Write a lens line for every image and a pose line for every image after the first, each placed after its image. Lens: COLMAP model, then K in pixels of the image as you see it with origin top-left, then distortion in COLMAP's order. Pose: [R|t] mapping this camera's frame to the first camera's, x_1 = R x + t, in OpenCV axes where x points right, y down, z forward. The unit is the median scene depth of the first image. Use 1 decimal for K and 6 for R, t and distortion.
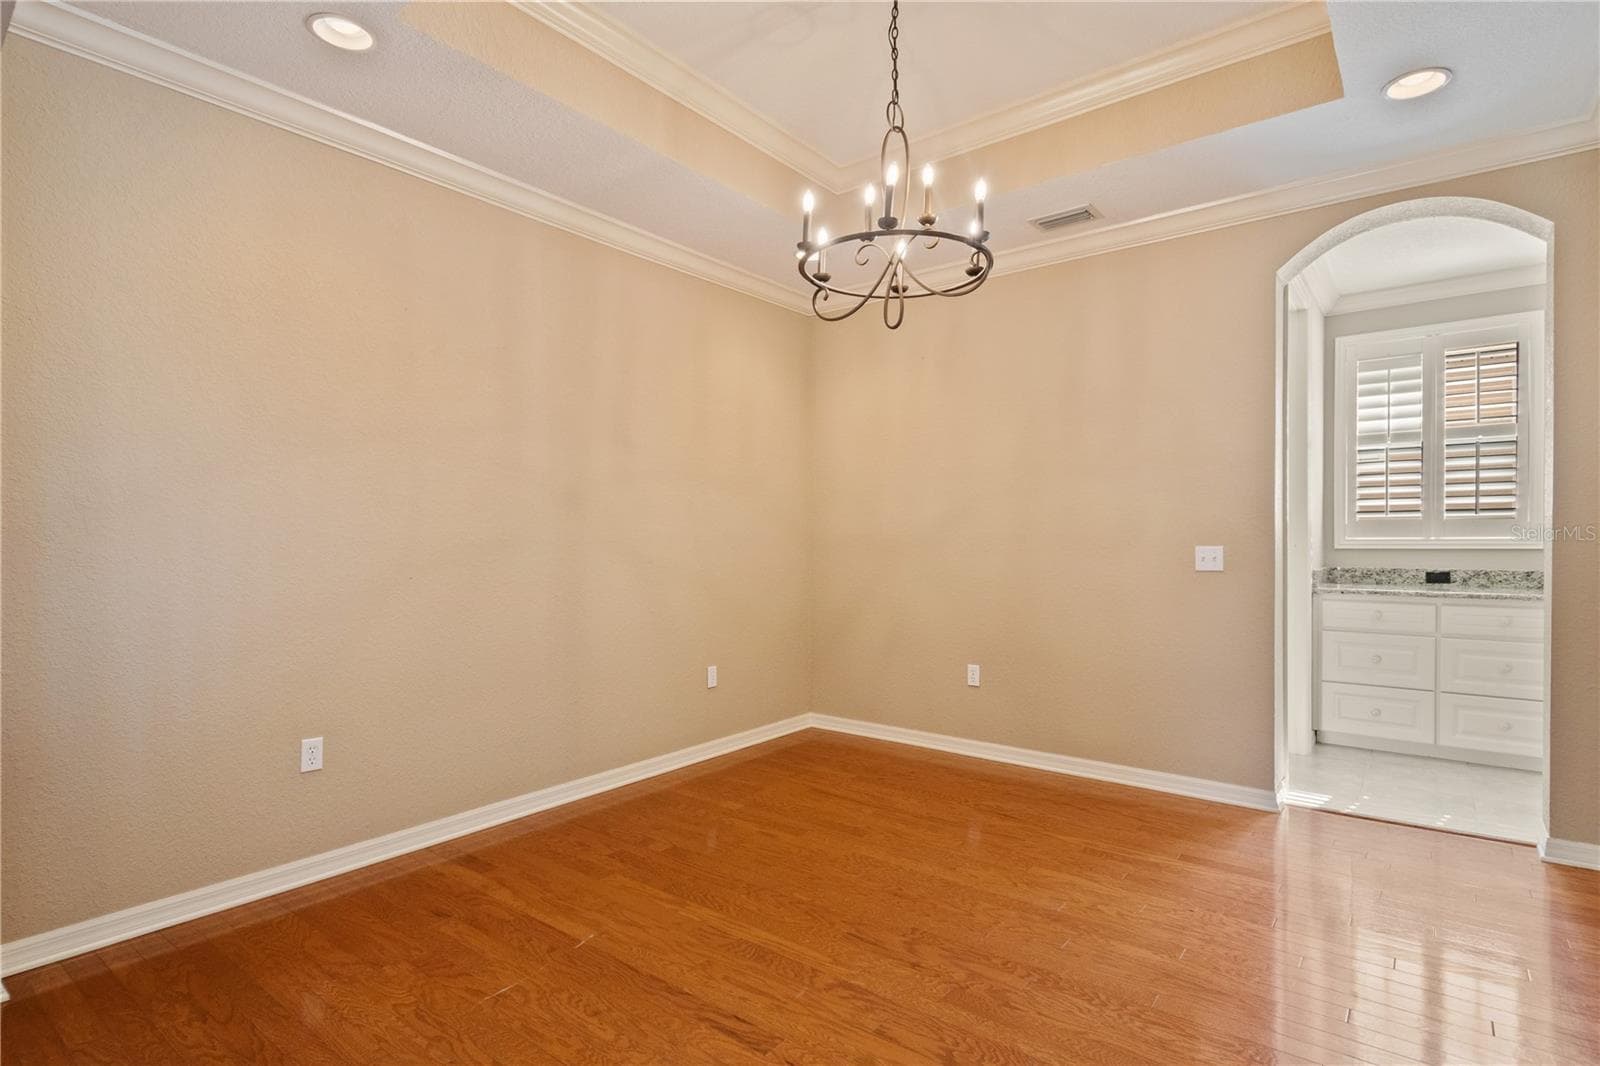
lens RADIAL K [[816.4, 0, 799.9], [0, 816.4, 538.2], [0, 0, 1]] dist [0.036065, -0.014743]
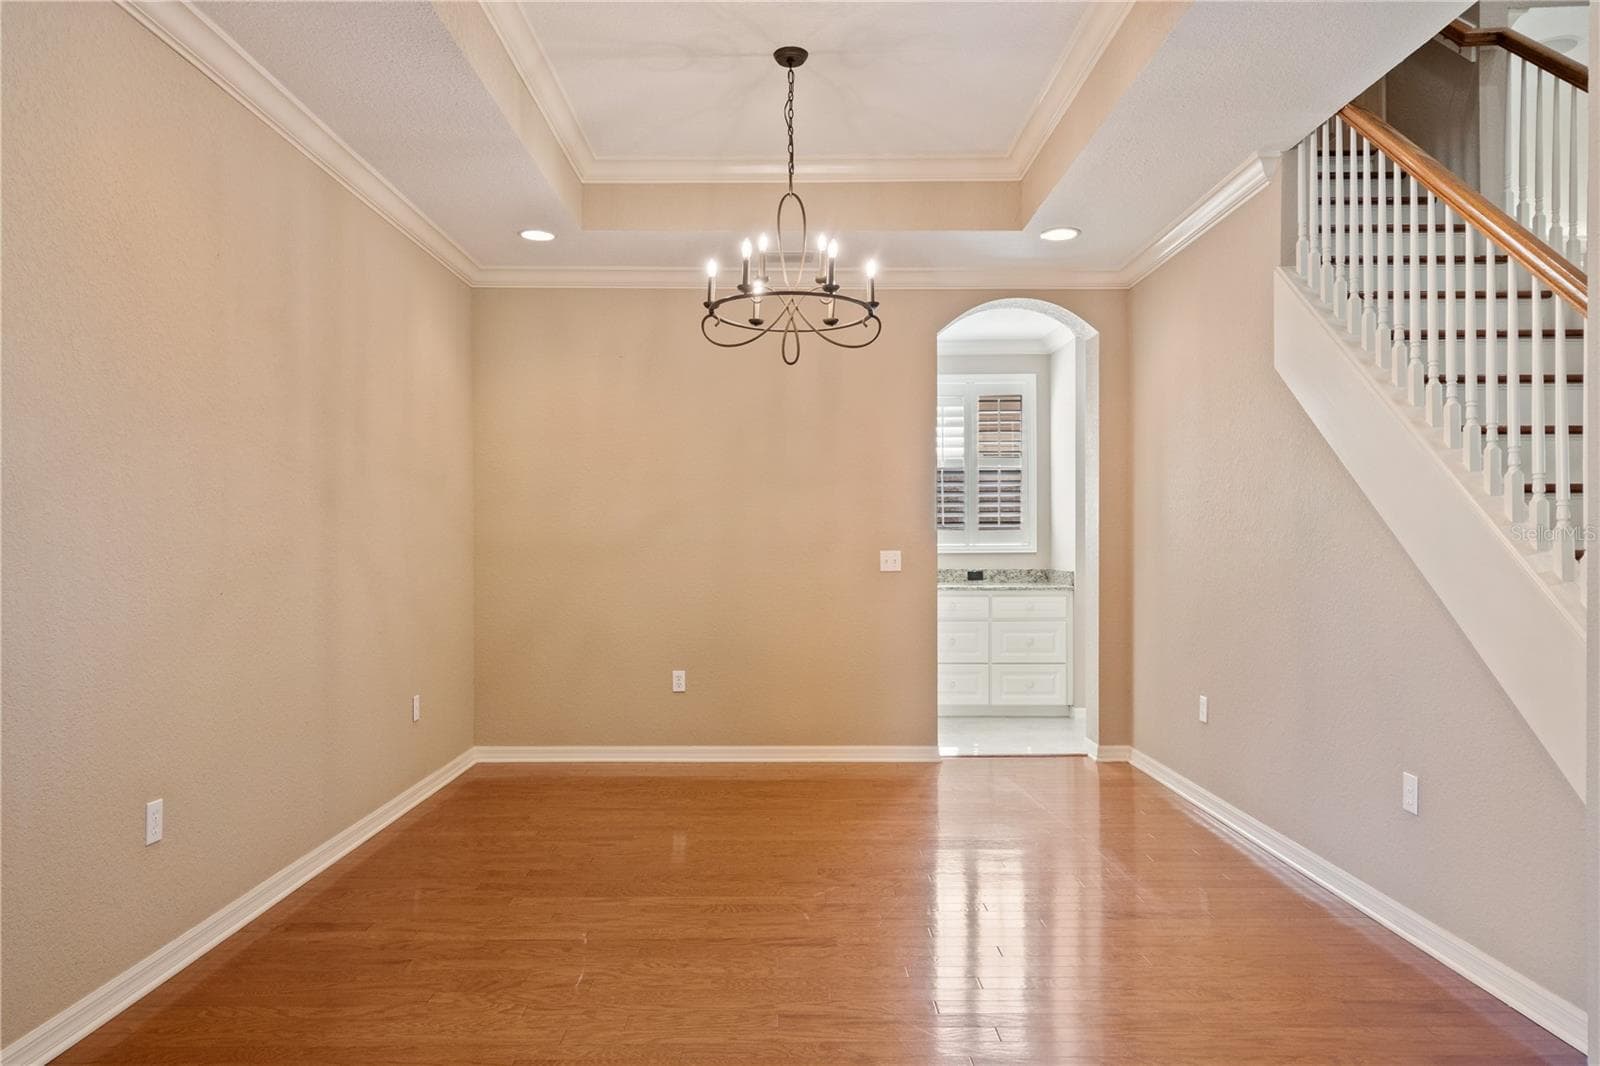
lens RADIAL K [[1067.8, 0, 800.0], [0, 1067.8, 533.0], [0, 0, 1]] dist [0.061050, -0.001029]
pose [[0.784829, 0.007010, 0.619673, -0.596824], [-0.000555, 0.999944, -0.010609, 0.000038], [-0.619712, 0.007983, 0.784789, -0.148905]]
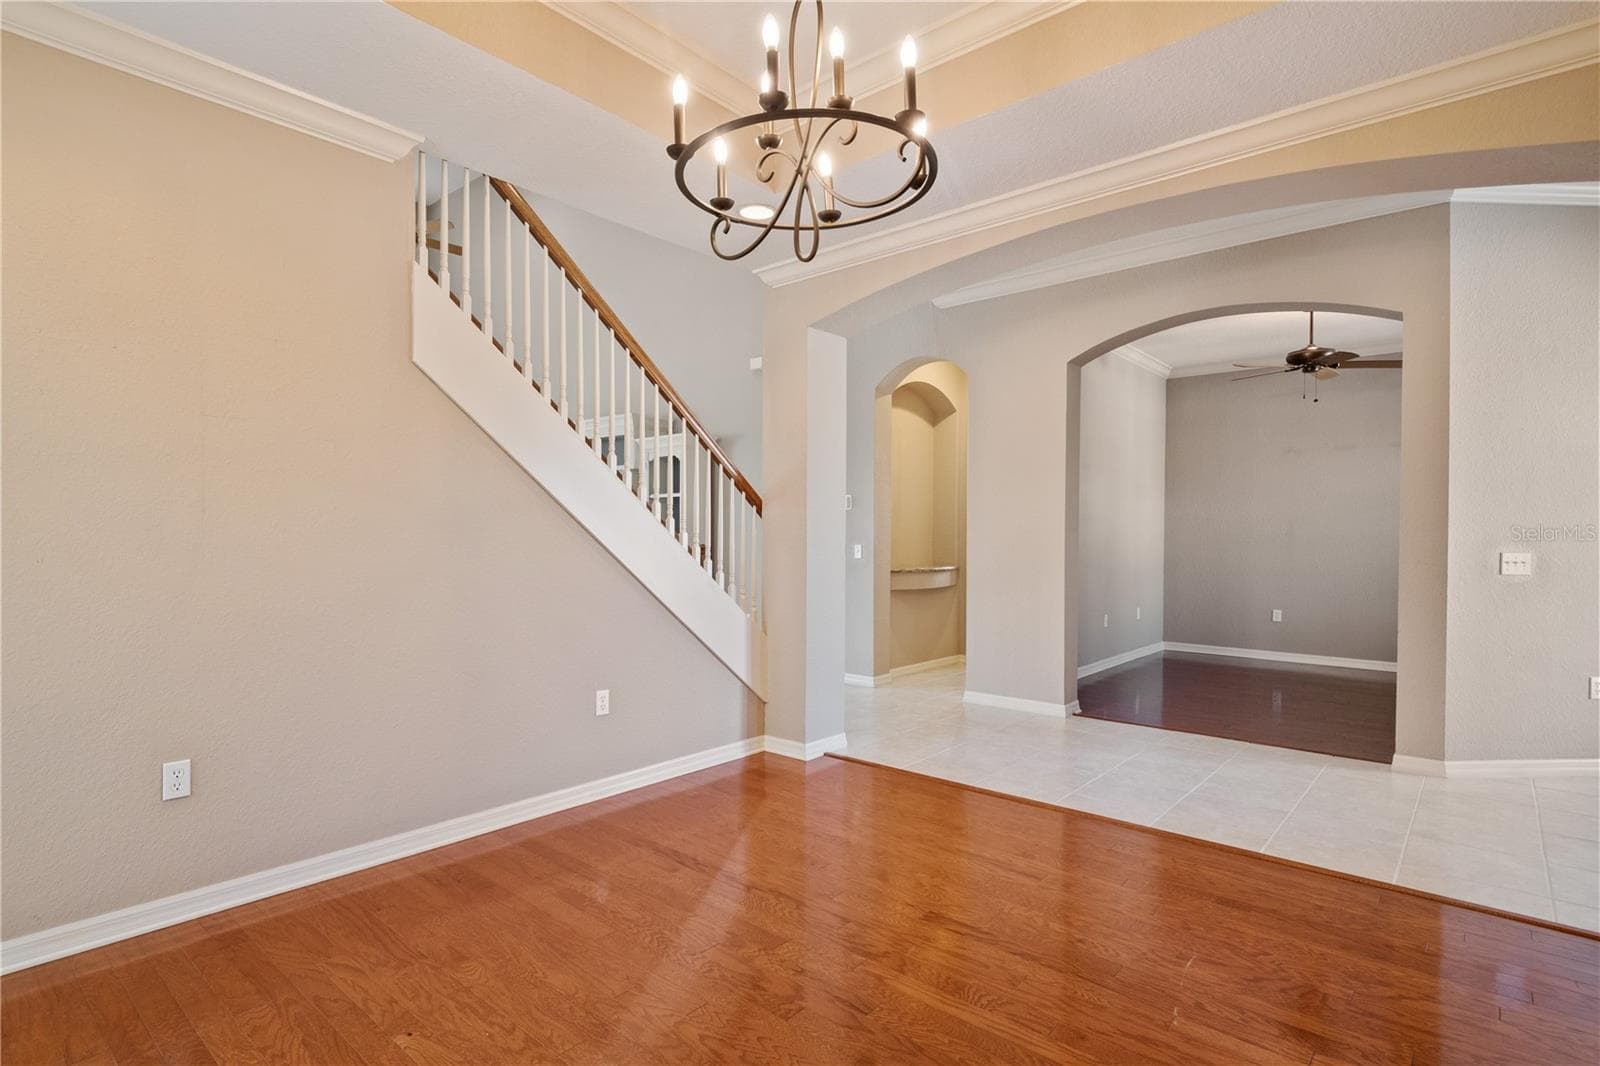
lens RADIAL K [[816.4, 0, 799.9], [0, 816.4, 538.2], [0, 0, 1]] dist [0.036065, -0.014743]
pose [[-0.998863, -0.005197, 0.047384, 0.060624], [-0.005081, 0.999984, 0.002571, -0.005235], [-0.047396, 0.002328, -0.998873, 1.265156]]
